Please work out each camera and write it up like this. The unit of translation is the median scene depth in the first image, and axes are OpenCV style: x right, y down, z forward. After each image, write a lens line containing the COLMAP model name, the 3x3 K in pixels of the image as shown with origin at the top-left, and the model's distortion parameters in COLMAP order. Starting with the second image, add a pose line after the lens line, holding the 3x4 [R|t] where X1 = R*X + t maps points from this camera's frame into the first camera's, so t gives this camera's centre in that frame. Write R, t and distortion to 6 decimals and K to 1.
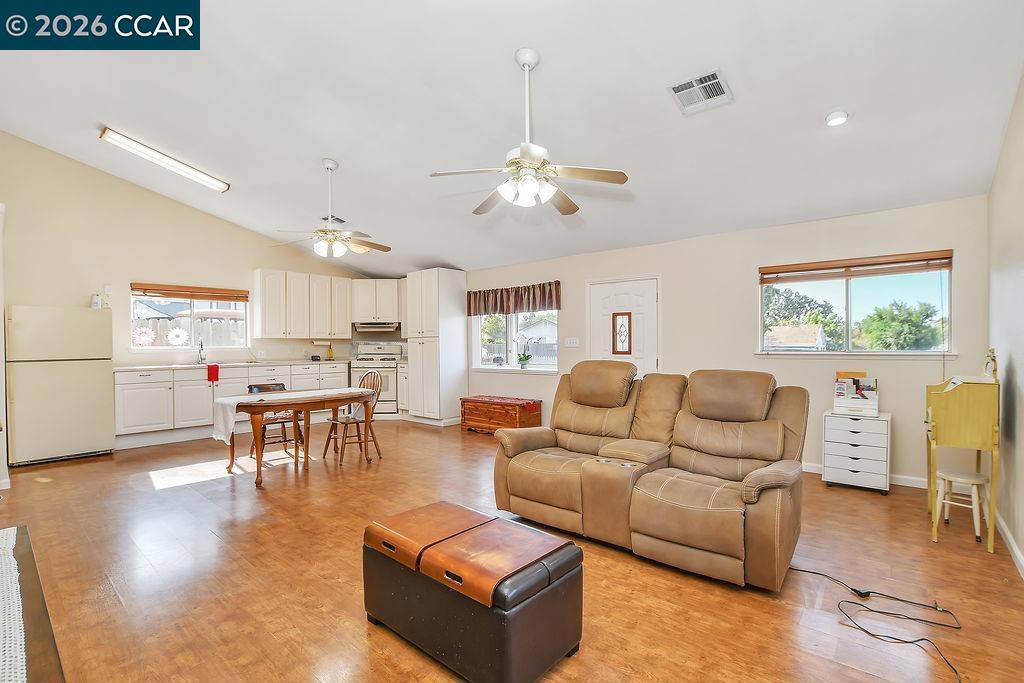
lens RADIAL K [[471.6, 0, 505.3], [0, 471.6, 347.6], [0, 0, 1]] dist [-0.004744, 0.001036]
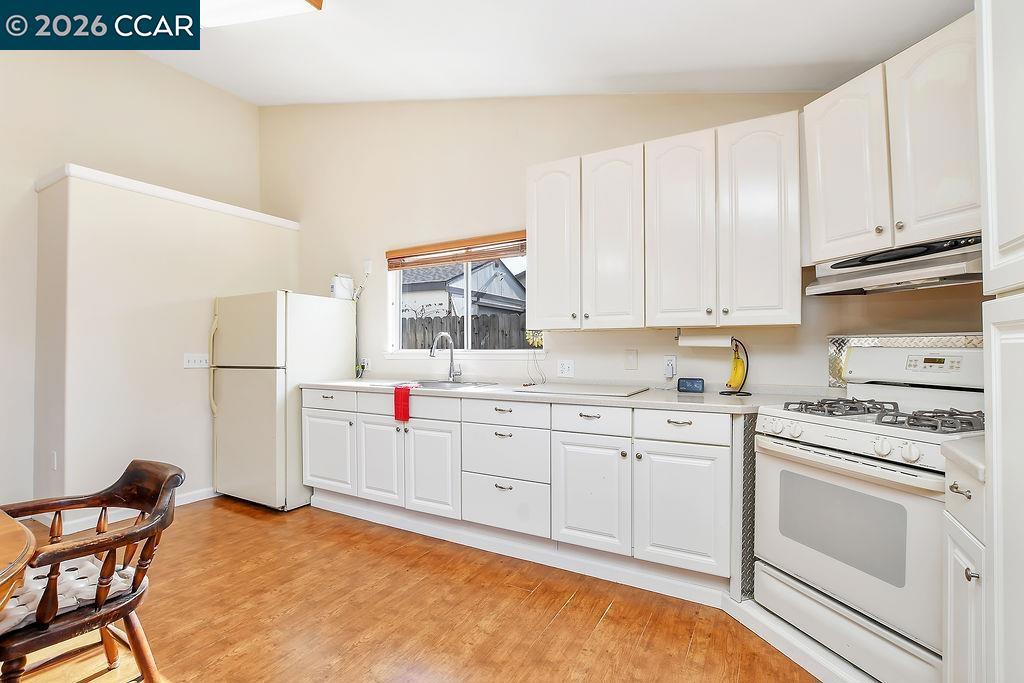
lens RADIAL K [[471.6, 0, 512.8], [0, 471.6, 345.5], [0, 0, 1]] dist [-0.004744, 0.001036]
pose [[0.204892, -0.003192, -0.978779, -0.095811], [-0.007172, 0.999963, -0.004762, -0.004439], [0.978758, 0.007996, 0.204861, 0.807762]]
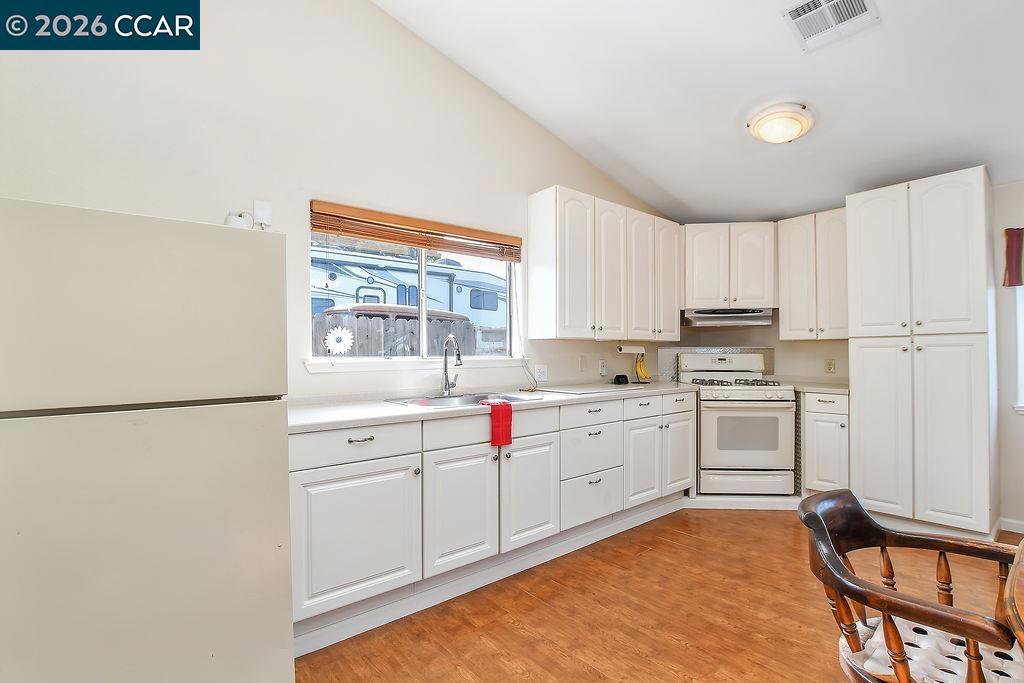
lens RADIAL K [[471.6, 0, 520.5], [0, 471.6, 348.6], [0, 0, 1]] dist [-0.004744, 0.001036]
pose [[0.989510, -0.002734, -0.144441, -0.437816], [0.000182, 0.999844, -0.017679, -0.002034], [0.144467, 0.017468, 0.989355, 0.490789]]
